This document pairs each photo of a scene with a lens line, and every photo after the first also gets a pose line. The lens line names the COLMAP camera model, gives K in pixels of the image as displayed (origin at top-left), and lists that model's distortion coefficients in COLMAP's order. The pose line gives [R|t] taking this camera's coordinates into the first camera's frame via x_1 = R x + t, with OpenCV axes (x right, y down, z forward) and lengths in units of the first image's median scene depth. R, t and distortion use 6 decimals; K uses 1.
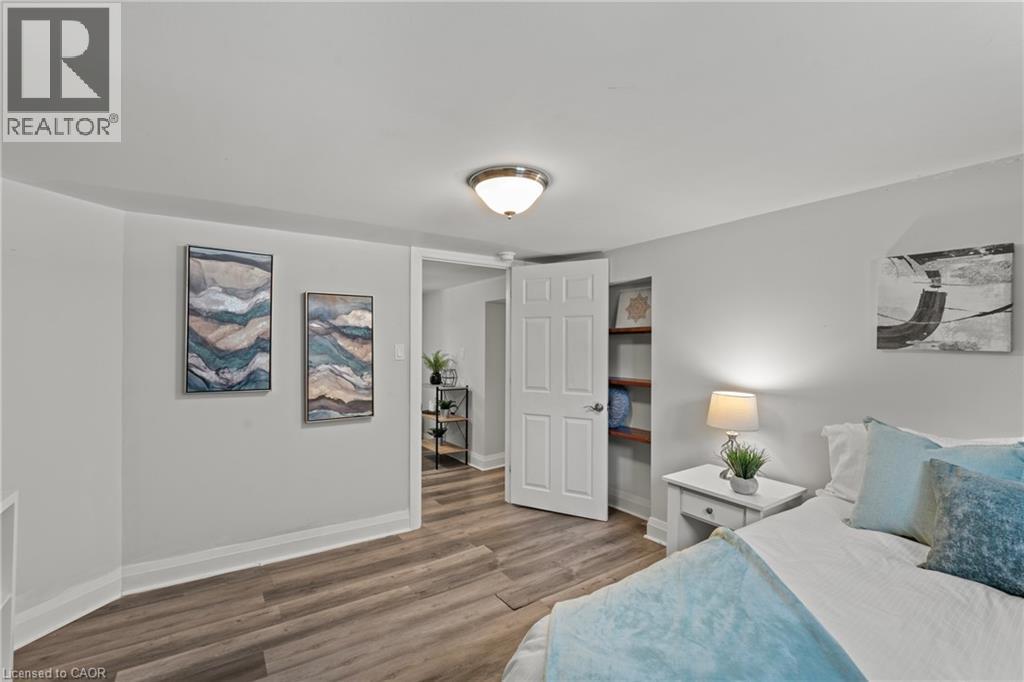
lens RADIAL K [[452.2, 0, 515.9], [0, 452.2, 342.3], [0, 0, 1]] dist [-0.005919, 0.002019]
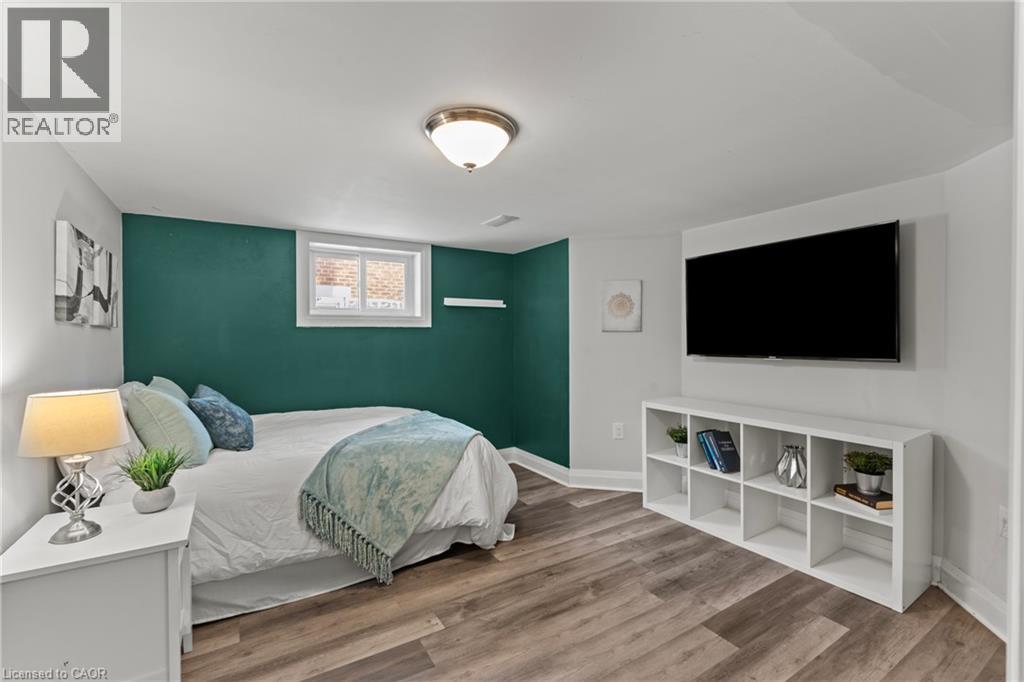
lens RADIAL K [[452.2, 0, 516.4], [0, 452.2, 338.7], [0, 0, 1]] dist [-0.005919, 0.002019]
pose [[-0.999417, 0.000467, 0.034124, -0.139575], [0.000358, 0.999995, -0.003209, 0.056309], [-0.034125, -0.003195, -0.999412, 1.976369]]
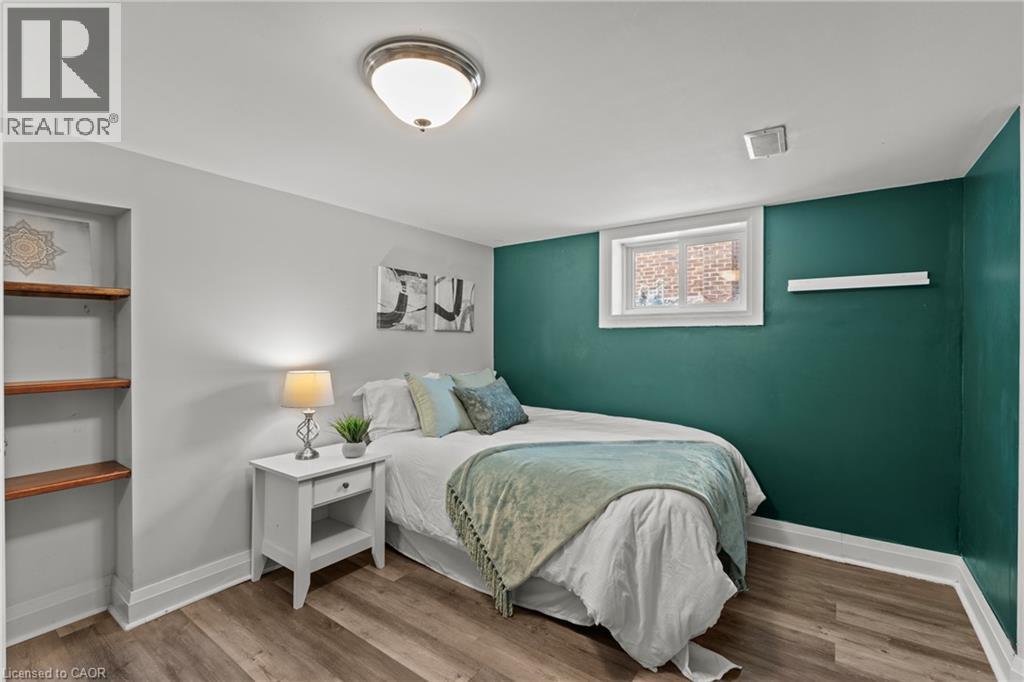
lens RADIAL K [[452.2, 0, 511.6], [0, 452.2, 338.7], [0, 0, 1]] dist [-0.005919, 0.002019]
pose [[-0.339516, -0.003992, 0.940592, -0.754309], [-0.009165, 0.999958, 0.000935, 0.046082], [-0.940556, -0.008303, -0.339538, 1.156229]]
